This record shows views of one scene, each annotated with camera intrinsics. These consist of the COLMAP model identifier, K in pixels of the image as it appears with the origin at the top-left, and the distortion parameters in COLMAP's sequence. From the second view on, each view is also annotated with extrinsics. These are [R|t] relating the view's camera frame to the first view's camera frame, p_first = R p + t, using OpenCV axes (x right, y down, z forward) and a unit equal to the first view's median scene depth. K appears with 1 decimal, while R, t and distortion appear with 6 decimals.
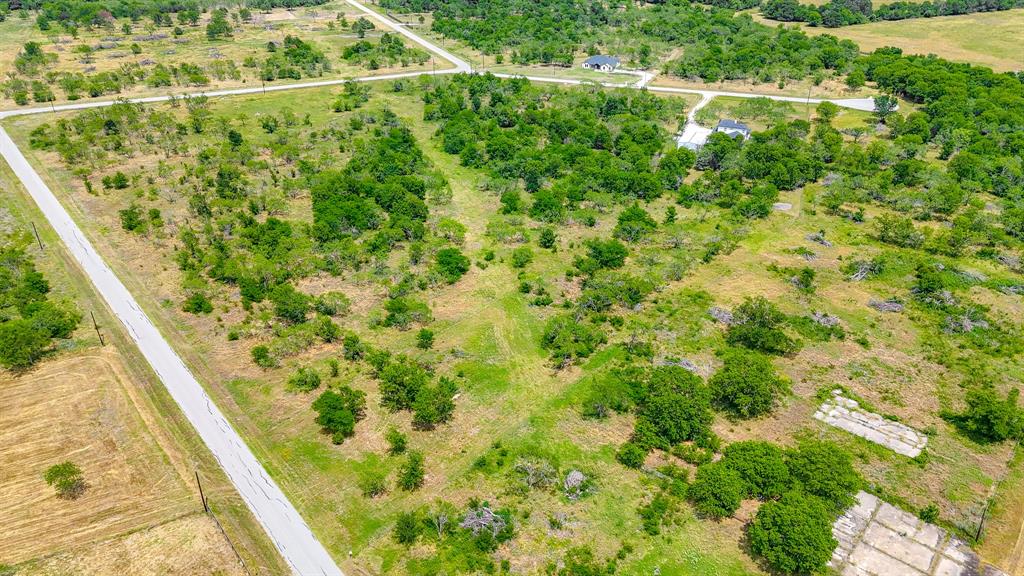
lens RADIAL K [[755.0, 0, 513.4], [0, 755.0, 288.9], [0, 0, 1]] dist [0.069725, -0.062164]
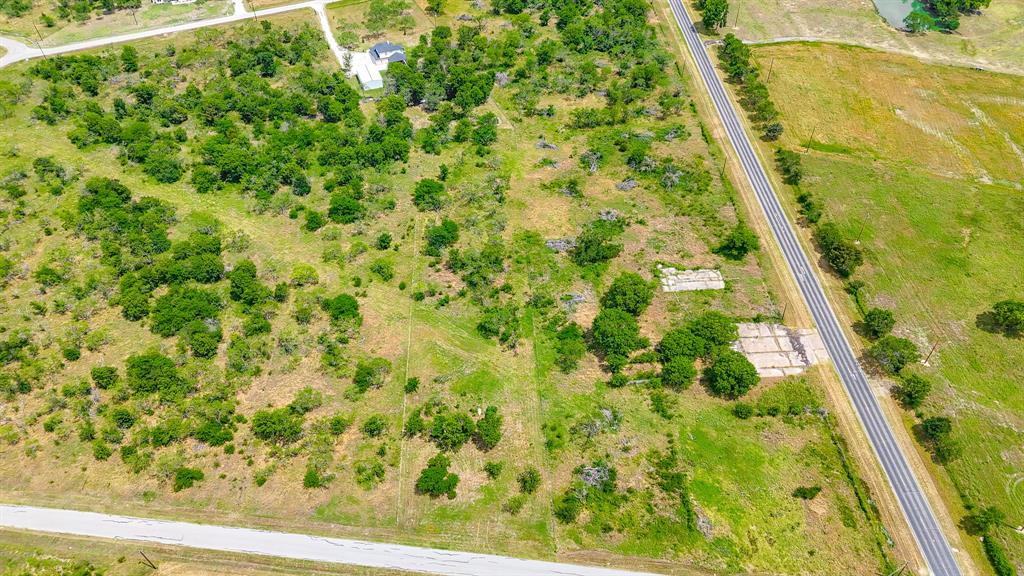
lens RADIAL K [[752.0, 0, 513.7], [0, 752.0, 292.0], [0, 0, 1]] dist [0.075281, -0.070792]
pose [[0.720679, -0.501460, 0.478705, -0.438352], [0.346979, 0.858699, 0.377149, -0.400070], [-0.600189, -0.105702, 0.792843, -0.032363]]
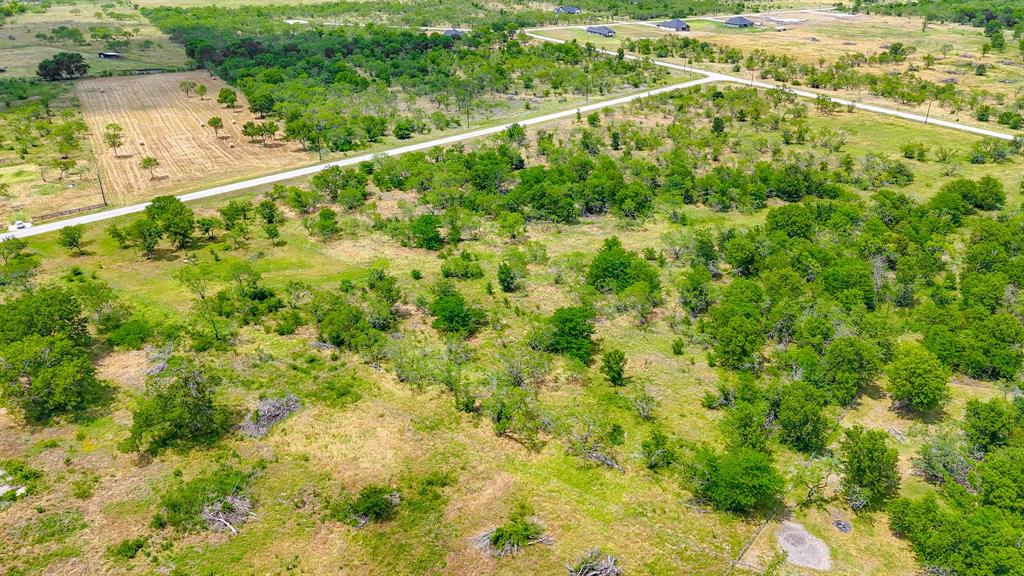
lens RADIAL K [[755.0, 0, 513.4], [0, 755.0, 288.9], [0, 0, 1]] dist [0.069725, -0.062164]
pose [[0.091857, 0.416930, -0.904285, 0.770845], [-0.482034, 0.813248, 0.325992, -0.321480], [0.871324, 0.405951, 0.275677, 0.887581]]
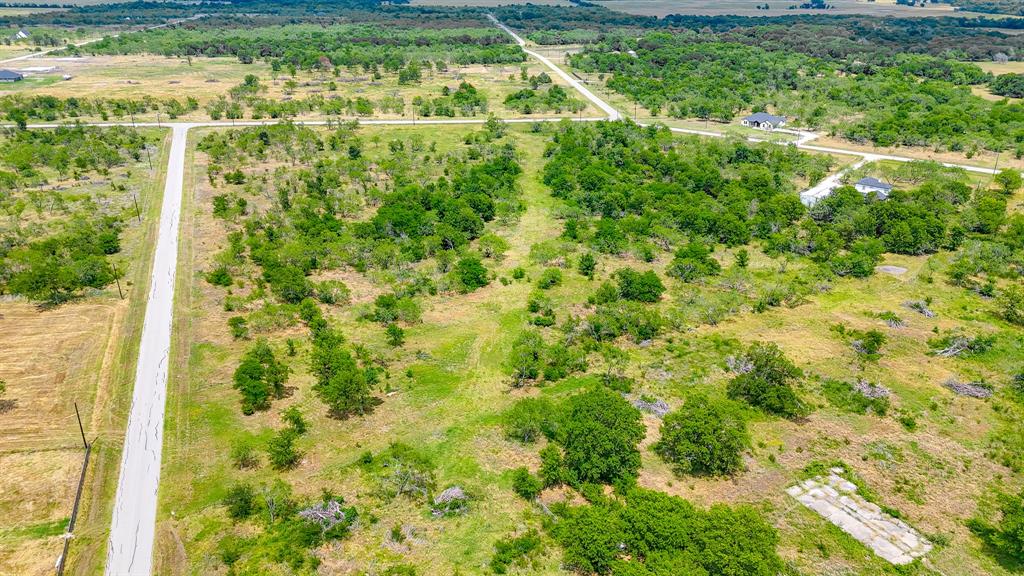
lens RADIAL K [[755.0, 0, 513.4], [0, 755.0, 288.9], [0, 0, 1]] dist [0.069725, -0.062164]
pose [[0.949657, 0.127483, -0.286183, 0.248429], [-0.156267, 0.984469, -0.080010, 0.053623], [0.271538, 0.120703, 0.954829, 0.117390]]
